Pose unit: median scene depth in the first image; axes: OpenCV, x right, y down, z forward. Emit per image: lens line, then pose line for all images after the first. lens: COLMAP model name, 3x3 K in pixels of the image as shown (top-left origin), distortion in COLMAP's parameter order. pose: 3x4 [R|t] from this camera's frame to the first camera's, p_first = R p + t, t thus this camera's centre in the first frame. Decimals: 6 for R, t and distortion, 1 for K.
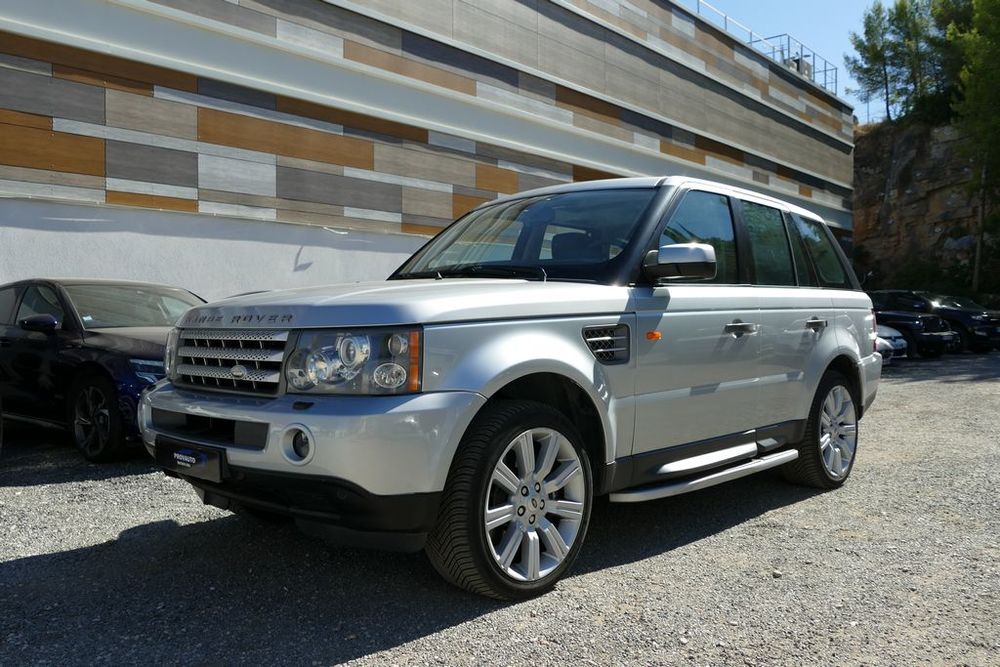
lens RADIAL K [[846.1, 0, 497.9], [0, 846.1, 309.5], [0, 0, 1]] dist [-0.000046, 0.002965]
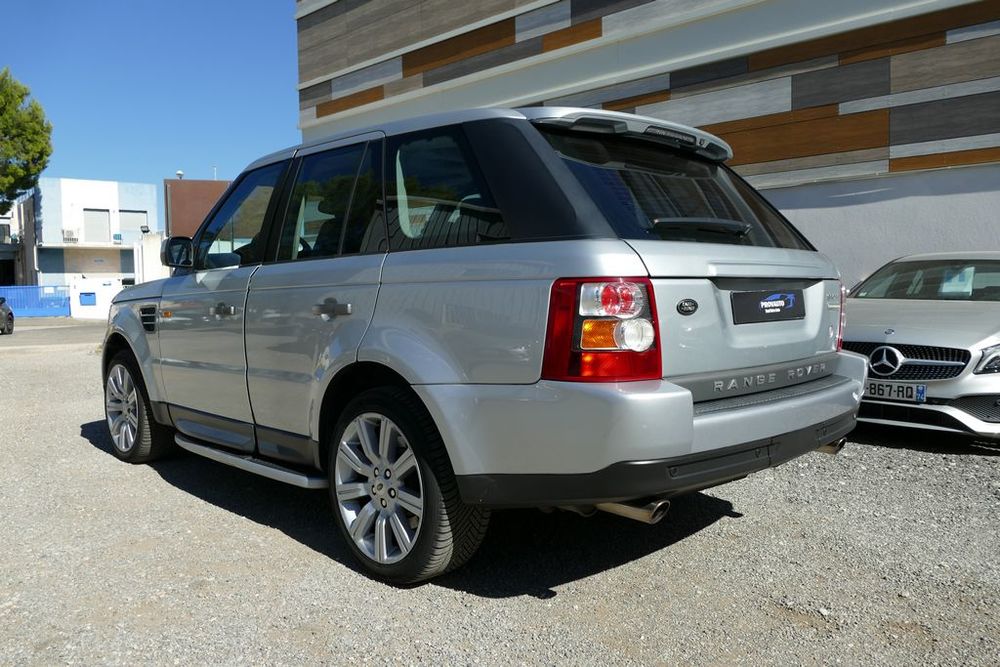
lens RADIAL K [[777.3, 0, 500.0], [0, 777.3, 333.5], [0, 0, 1]] dist [-0.007411, 0.000472]
pose [[-0.039617, 0.063587, -0.997190, 0.454373], [0.019253, 0.997836, 0.062864, -0.000444], [0.999029, -0.016708, -0.040756, 0.527277]]
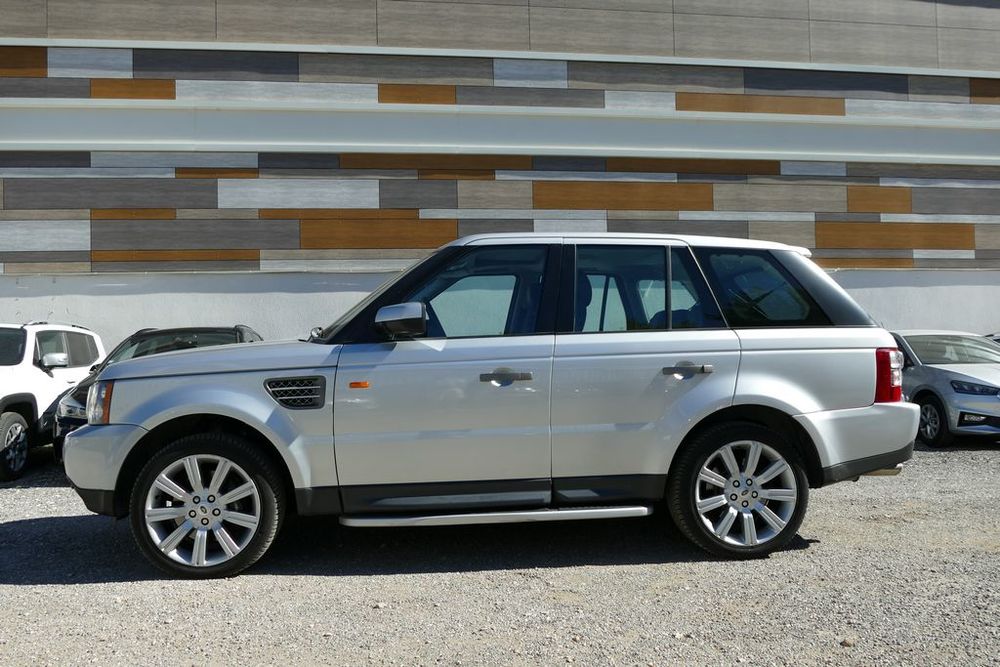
lens RADIAL K [[802.6, 0, 500.0], [0, 802.6, 333.5], [0, 0, 1]] dist [-0.010715, -0.002734]
pose [[0.751643, -0.023293, -0.659159, 0.366659], [0.020625, 0.999718, -0.011808, -0.008273], [0.659248, -0.004720, 0.751911, 0.103447]]
